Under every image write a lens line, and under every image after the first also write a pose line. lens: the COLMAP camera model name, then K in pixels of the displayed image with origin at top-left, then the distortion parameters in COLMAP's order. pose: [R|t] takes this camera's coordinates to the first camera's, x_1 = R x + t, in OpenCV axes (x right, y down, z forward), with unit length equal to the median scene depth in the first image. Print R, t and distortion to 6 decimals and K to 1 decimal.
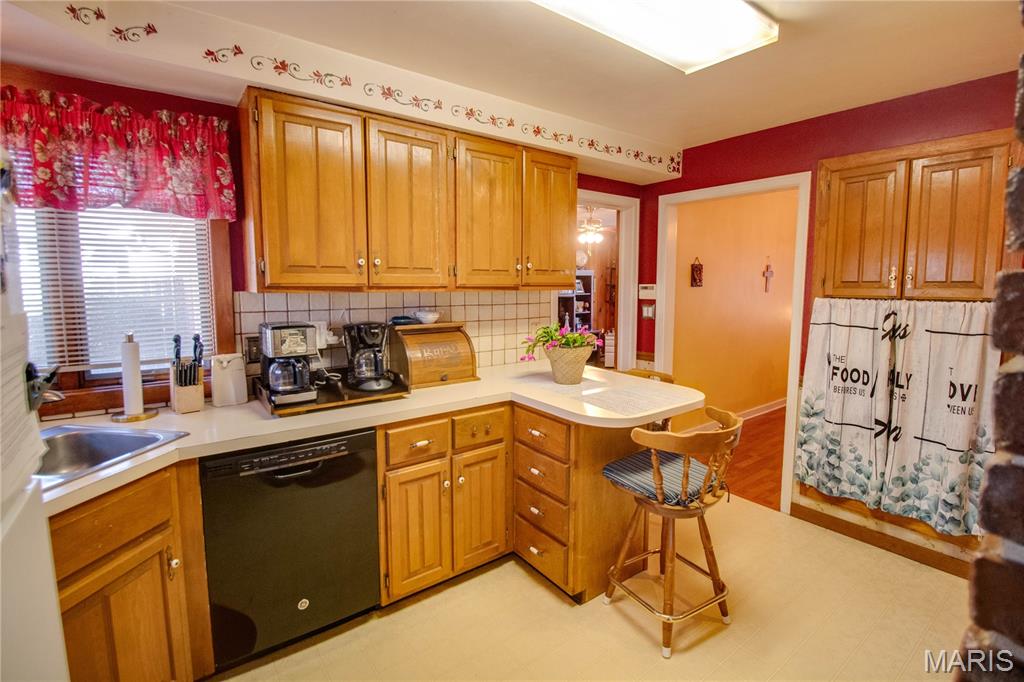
lens RADIAL K [[482.2, 0, 519.0], [0, 482.2, 326.1], [0, 0, 1]] dist [0.002359, -0.014278]
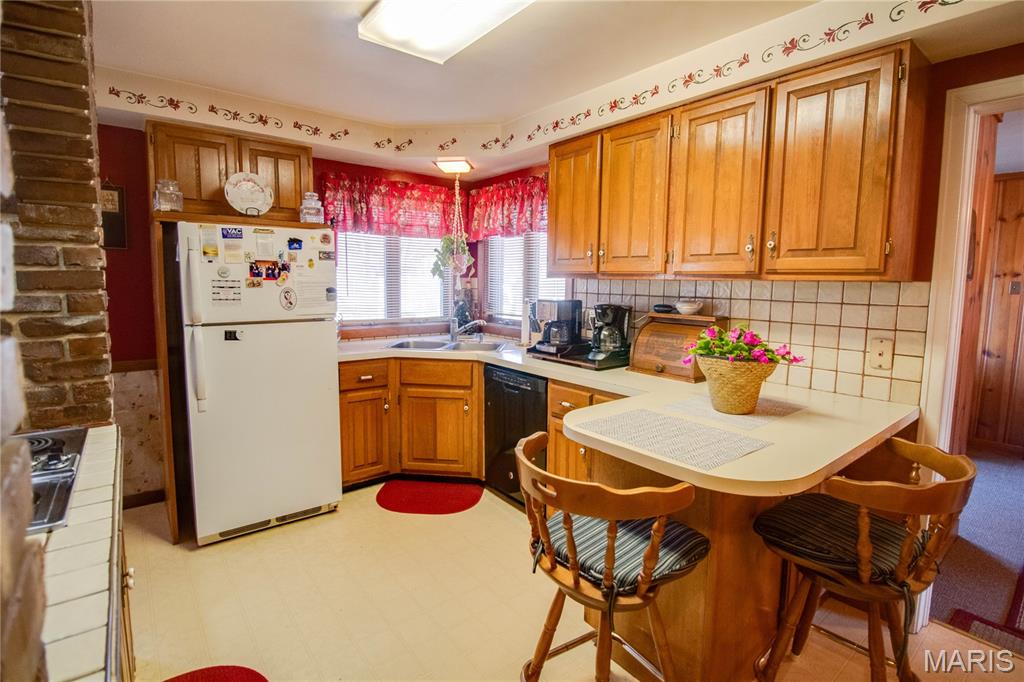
lens RADIAL K [[482.2, 0, 519.0], [0, 482.2, 326.1], [0, 0, 1]] dist [0.002359, -0.014278]
pose [[0.005416, 0.127794, -0.991786, 0.811116], [-0.077466, 0.988874, 0.126996, -0.084142], [0.996980, 0.076142, 0.015255, 0.702136]]
